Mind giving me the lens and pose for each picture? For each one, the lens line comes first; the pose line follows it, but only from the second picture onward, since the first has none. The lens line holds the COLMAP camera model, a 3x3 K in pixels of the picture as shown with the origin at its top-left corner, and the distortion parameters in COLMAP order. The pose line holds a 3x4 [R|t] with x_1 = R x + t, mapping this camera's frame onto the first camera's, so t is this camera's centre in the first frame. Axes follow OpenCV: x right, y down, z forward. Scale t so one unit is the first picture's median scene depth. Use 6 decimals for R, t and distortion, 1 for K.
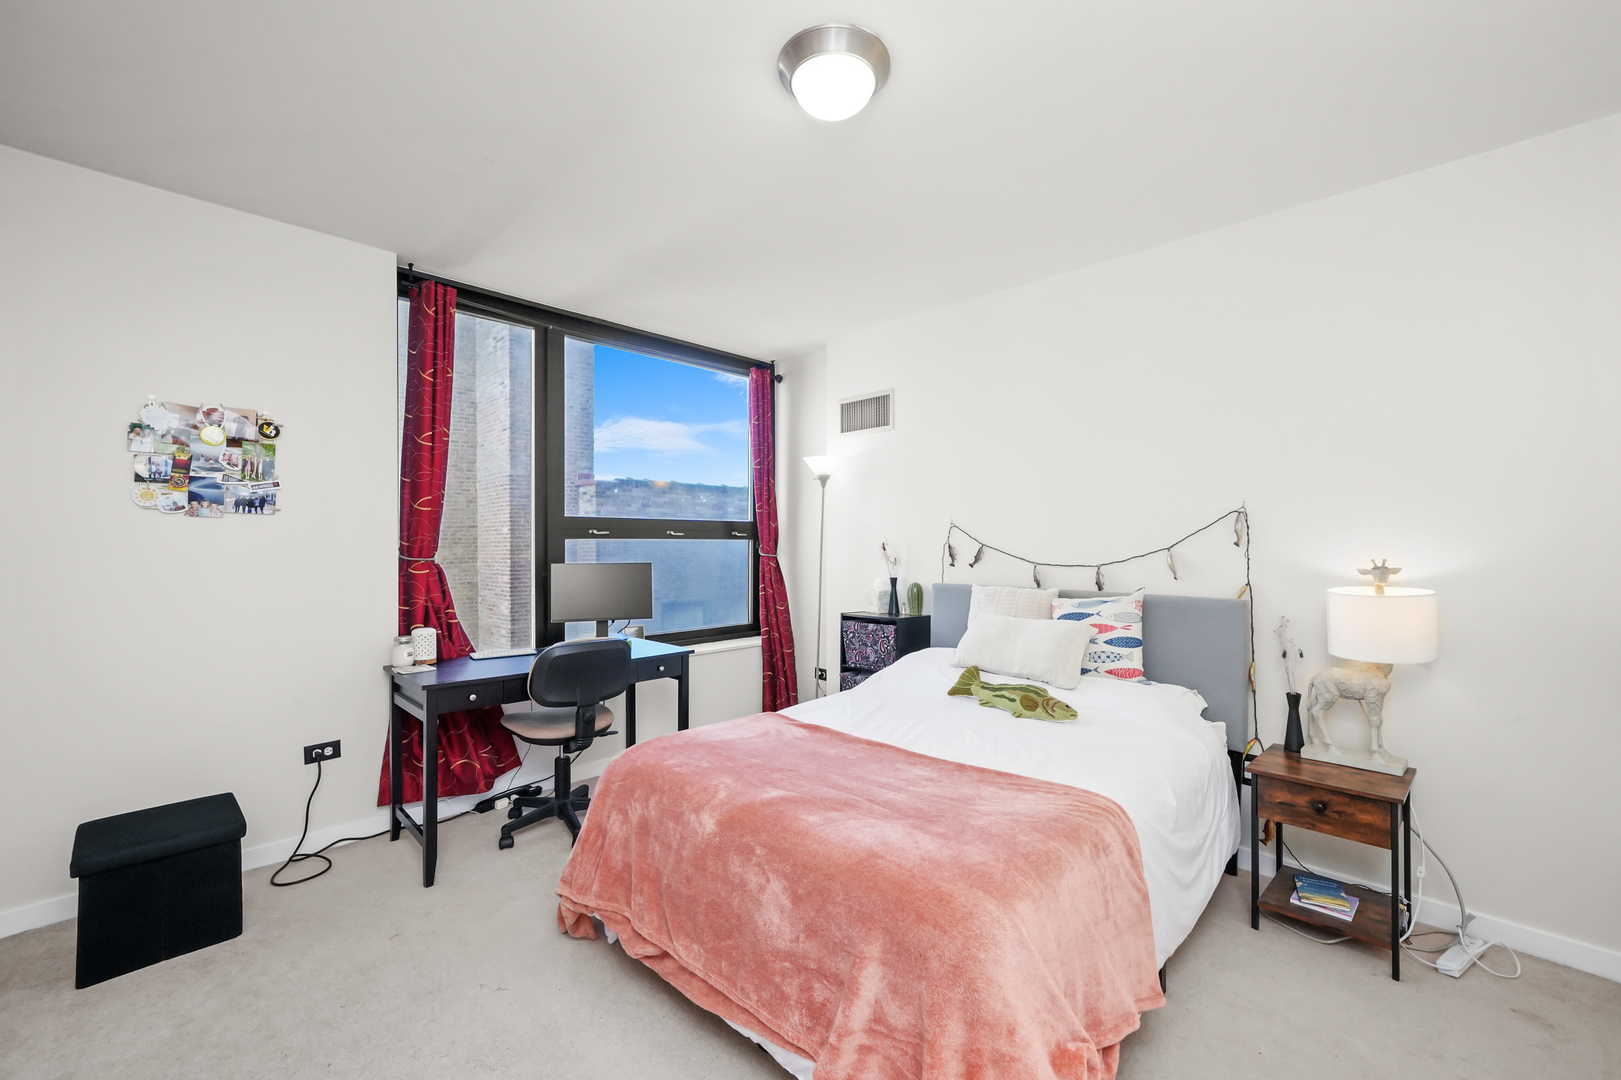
lens RADIAL K [[636.0, 0, 801.5], [0, 636.0, 540.4], [0, 0, 1]] dist [0.001834, 0.000119]
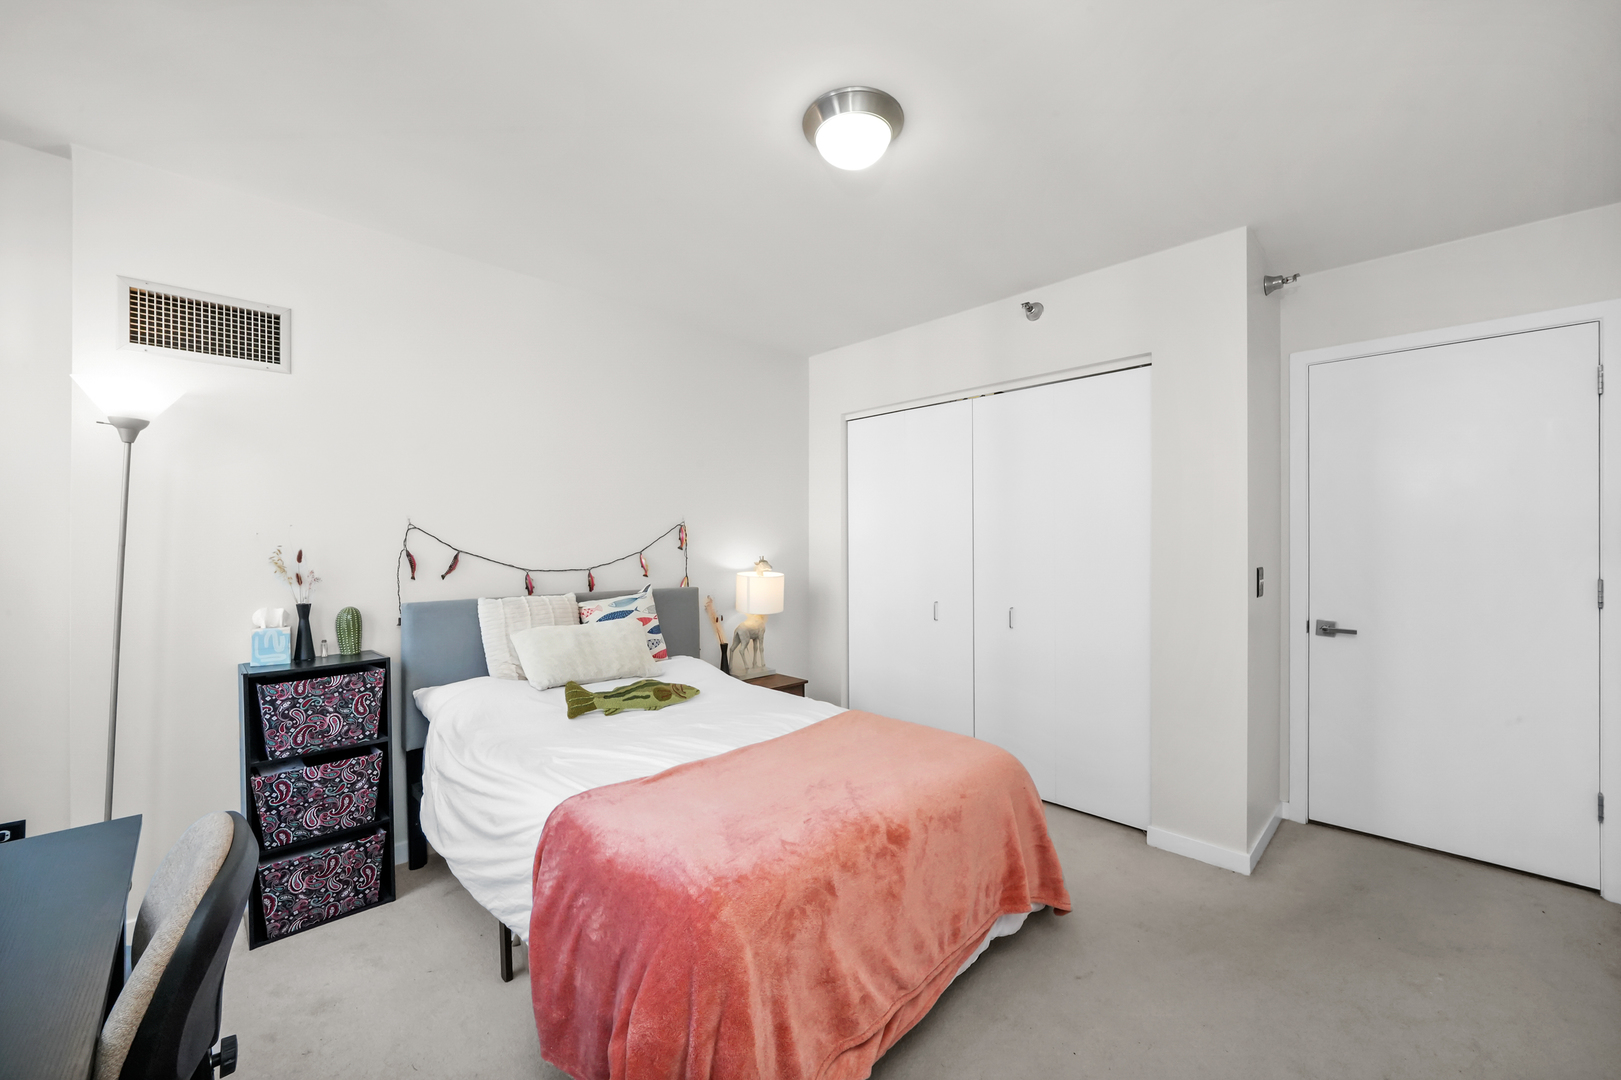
lens RADIAL K [[636.0, 0, 801.8], [0, 636.0, 535.2], [0, 0, 1]] dist [0.001834, 0.000119]
pose [[0.026269, 0.005815, 0.999638, -0.671272], [-0.007737, 0.999954, -0.005613, -0.015984], [-0.999625, -0.007587, 0.026312, 0.650658]]
